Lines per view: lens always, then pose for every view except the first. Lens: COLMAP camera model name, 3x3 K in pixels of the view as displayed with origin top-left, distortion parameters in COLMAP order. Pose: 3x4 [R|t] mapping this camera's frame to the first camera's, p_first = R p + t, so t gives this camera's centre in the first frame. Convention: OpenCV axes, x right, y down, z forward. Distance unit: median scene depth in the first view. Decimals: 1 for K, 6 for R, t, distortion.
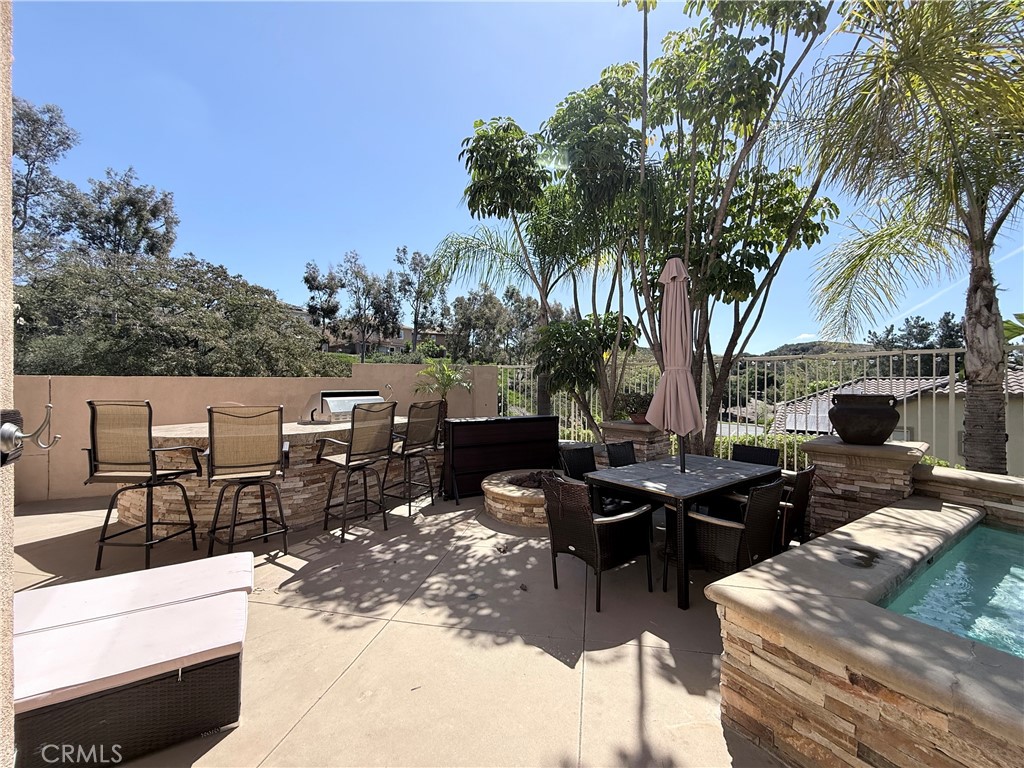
lens RADIAL K [[408.1, 0, 509.9], [0, 408.1, 386.0], [0, 0, 1]] dist [-0.000838, -0.000160]
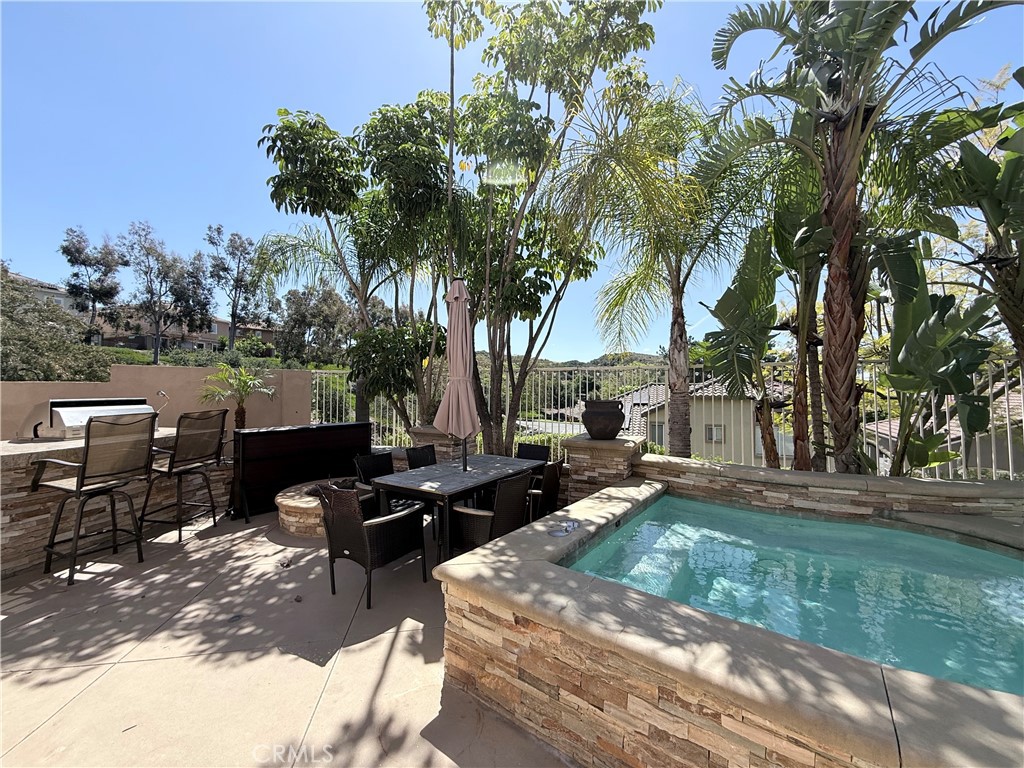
lens RADIAL K [[408.1, 0, 509.9], [0, 408.1, 386.0], [0, 0, 1]] dist [-0.000838, -0.000160]
pose [[0.935352, 0.003874, 0.353696, 0.100236], [-0.001213, 0.999969, -0.007743, -0.010397], [-0.353716, 0.006814, 0.935328, -0.070343]]
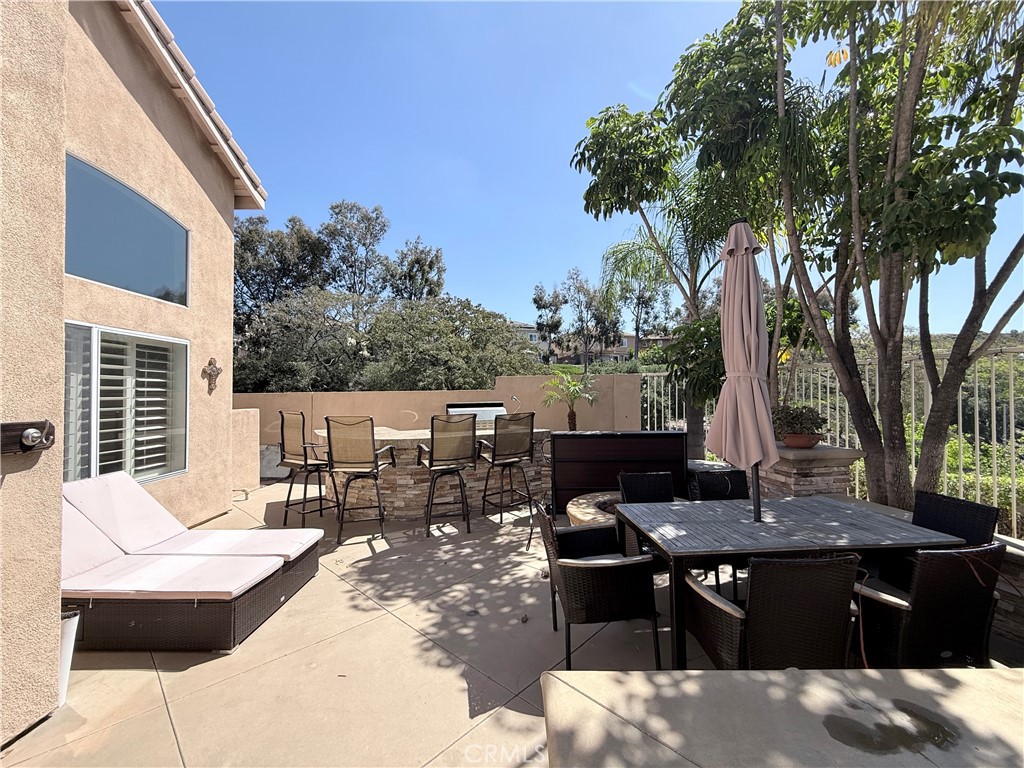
lens RADIAL K [[408.1, 0, 509.9], [0, 408.1, 386.0], [0, 0, 1]] dist [-0.000838, -0.000160]
pose [[0.845555, -0.020361, -0.533500, 0.315928], [0.010026, 0.999702, -0.022264, -0.008156], [0.533794, 0.013477, 0.845507, 0.120733]]
